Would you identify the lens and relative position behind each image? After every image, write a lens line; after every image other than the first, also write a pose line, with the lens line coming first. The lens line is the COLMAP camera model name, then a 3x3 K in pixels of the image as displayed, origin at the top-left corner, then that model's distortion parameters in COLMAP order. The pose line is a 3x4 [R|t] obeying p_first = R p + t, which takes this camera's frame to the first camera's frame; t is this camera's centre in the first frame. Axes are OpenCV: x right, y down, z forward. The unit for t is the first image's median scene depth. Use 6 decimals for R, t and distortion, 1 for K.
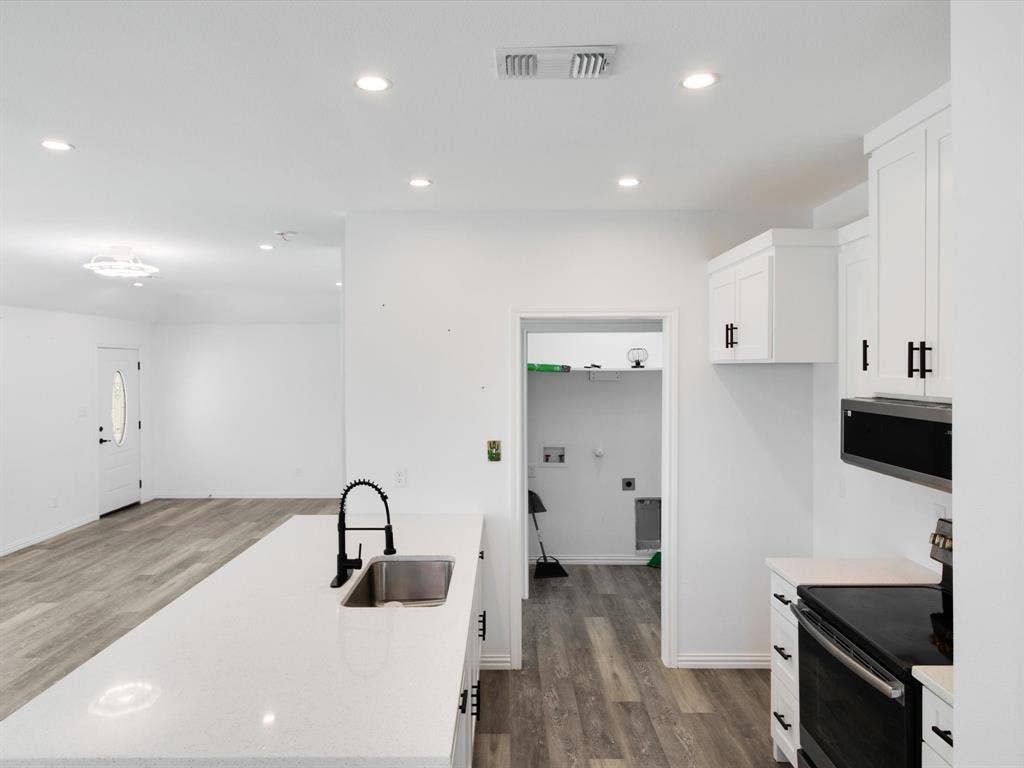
lens RADIAL K [[682.7, 0, 512.0], [0, 682.7, 384.0], [0, 0, 1]] dist [-0.003042, -0.000591]
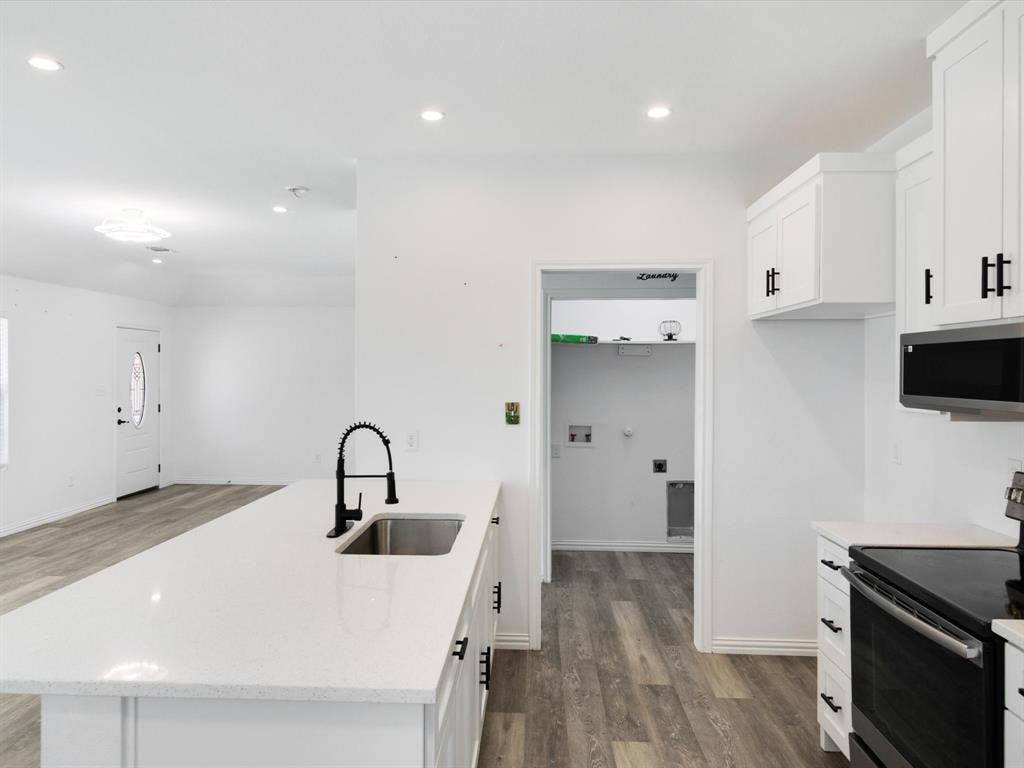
lens RADIAL K [[694.4, 0, 507.4], [0, 694.4, 382.5], [0, 0, 1]] dist [0.002084, -0.005994]
pose [[0.998685, 0.005497, -0.050962, 0.015300], [-0.006015, 0.999932, -0.010019, 0.067153], [0.050904, 0.010312, 0.998650, 0.055457]]
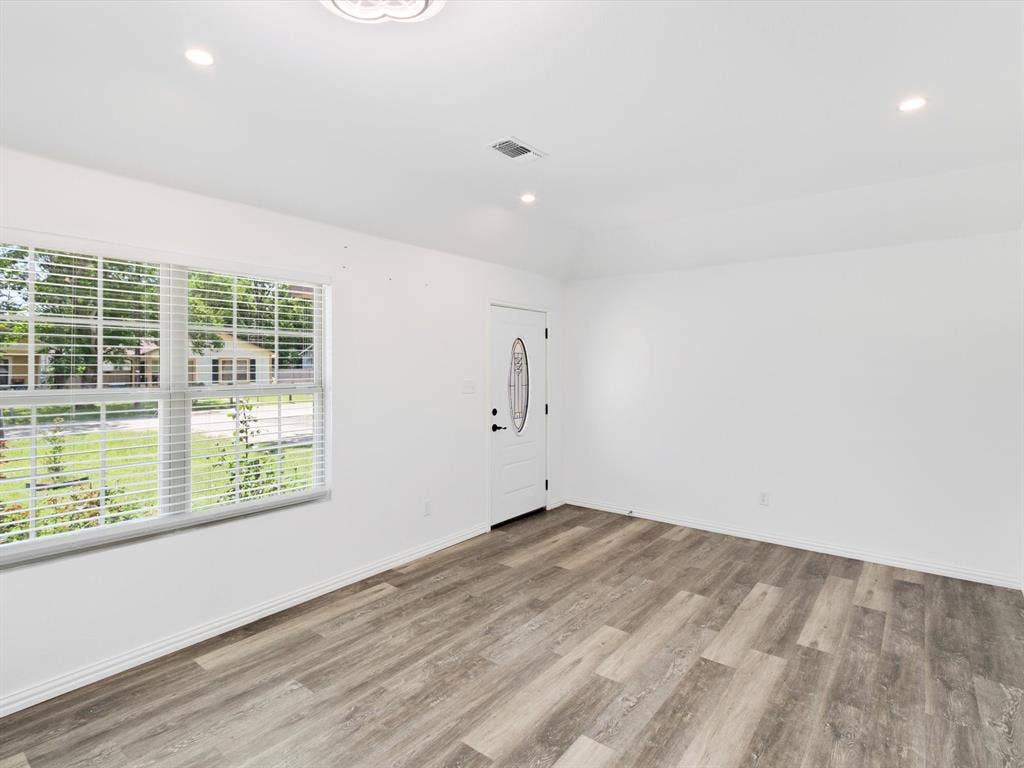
lens RADIAL K [[534.1, 0, 499.9], [0, 534.1, 366.3], [0, 0, 1]] dist [0.004775, 0.000062]
pose [[0.778337, 0.003697, -0.627836, -0.454742], [-0.020445, 0.999602, -0.019459, 0.053950], [0.627514, 0.027981, 0.778102, 1.088133]]
